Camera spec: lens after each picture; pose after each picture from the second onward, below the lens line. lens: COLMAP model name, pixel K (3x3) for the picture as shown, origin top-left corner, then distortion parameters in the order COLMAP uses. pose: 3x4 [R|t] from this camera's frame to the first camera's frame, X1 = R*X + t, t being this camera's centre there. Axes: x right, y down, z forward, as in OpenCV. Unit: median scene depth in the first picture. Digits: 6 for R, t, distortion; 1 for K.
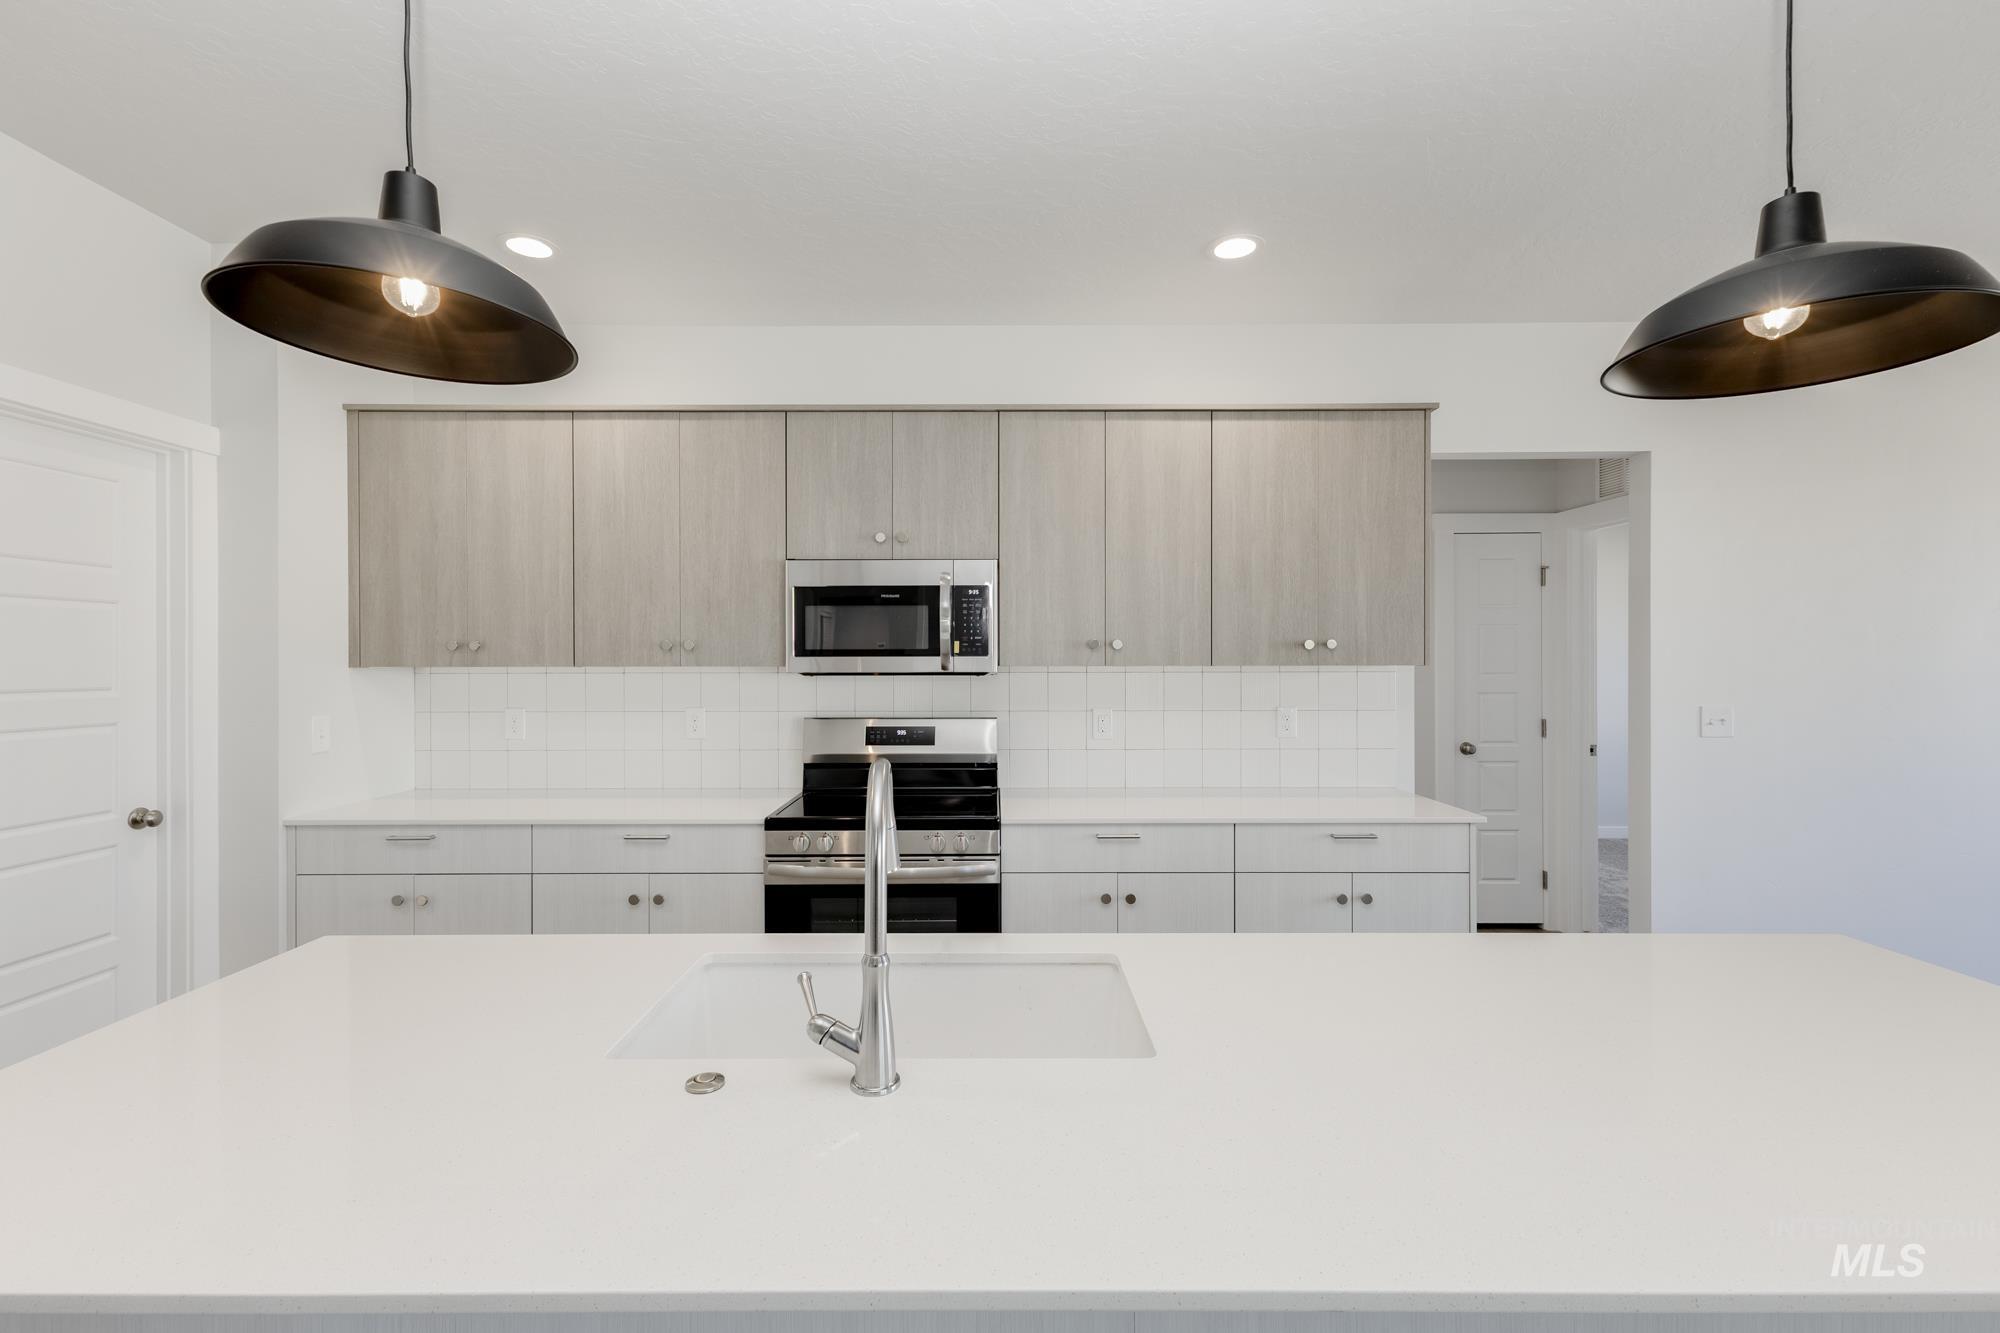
lens RADIAL K [[892.6, 0, 999.1], [0, 892.6, 663.1], [0, 0, 1]] dist [-0.000396, -0.000130]
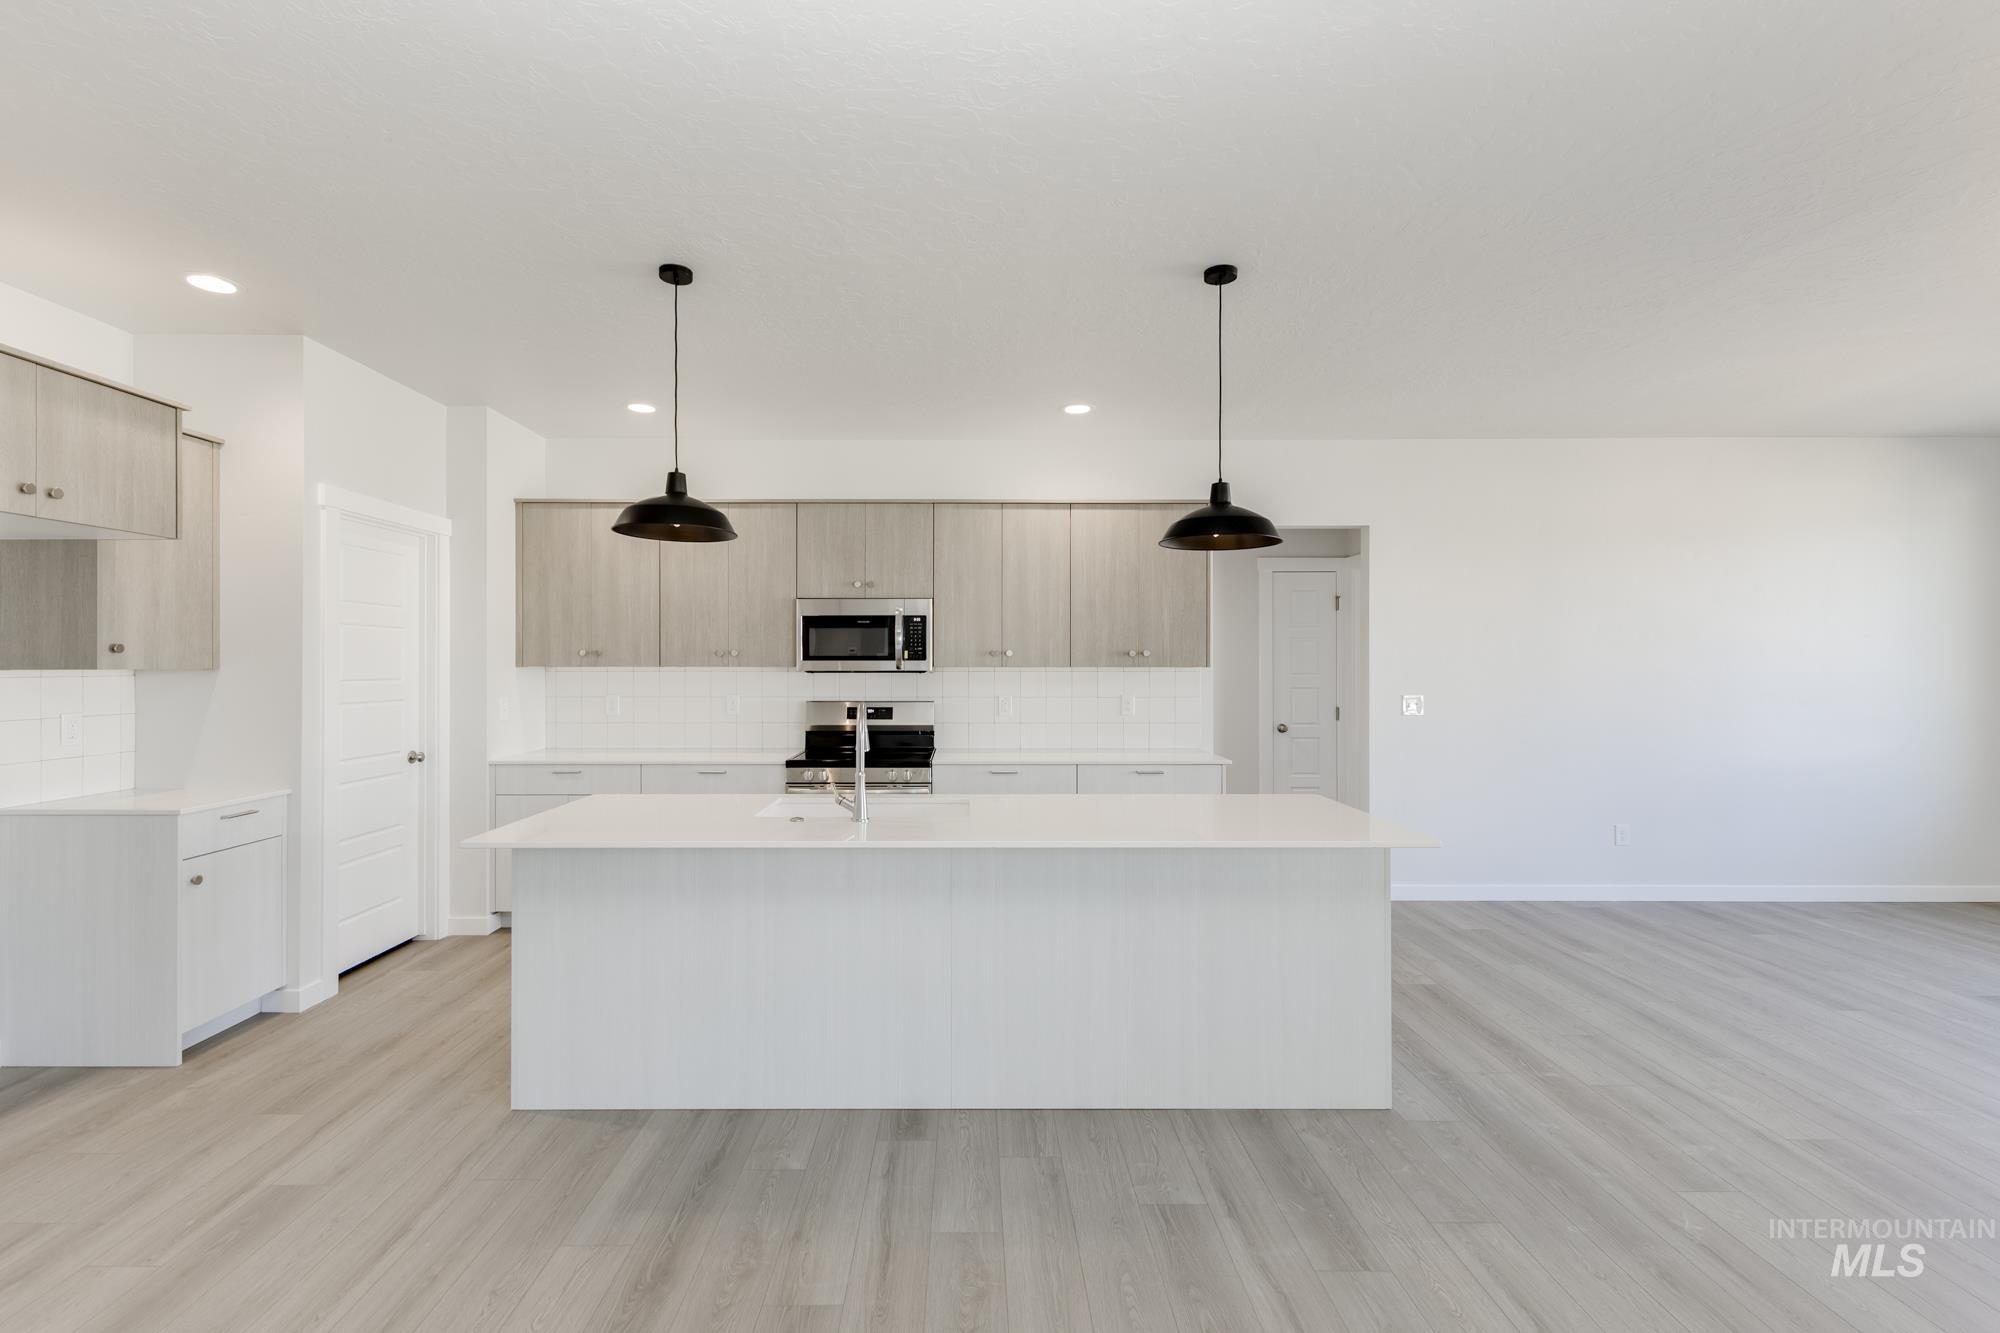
lens RADIAL K [[892.6, 0, 998.2], [0, 892.6, 670.9], [0, 0, 1]] dist [-0.000396, -0.000130]
pose [[0.999495, 0.002288, 0.031682, 0.063691], [-0.002475, 0.999980, 0.005874, 0.000857], [-0.031668, -0.005949, 0.999481, -0.567196]]
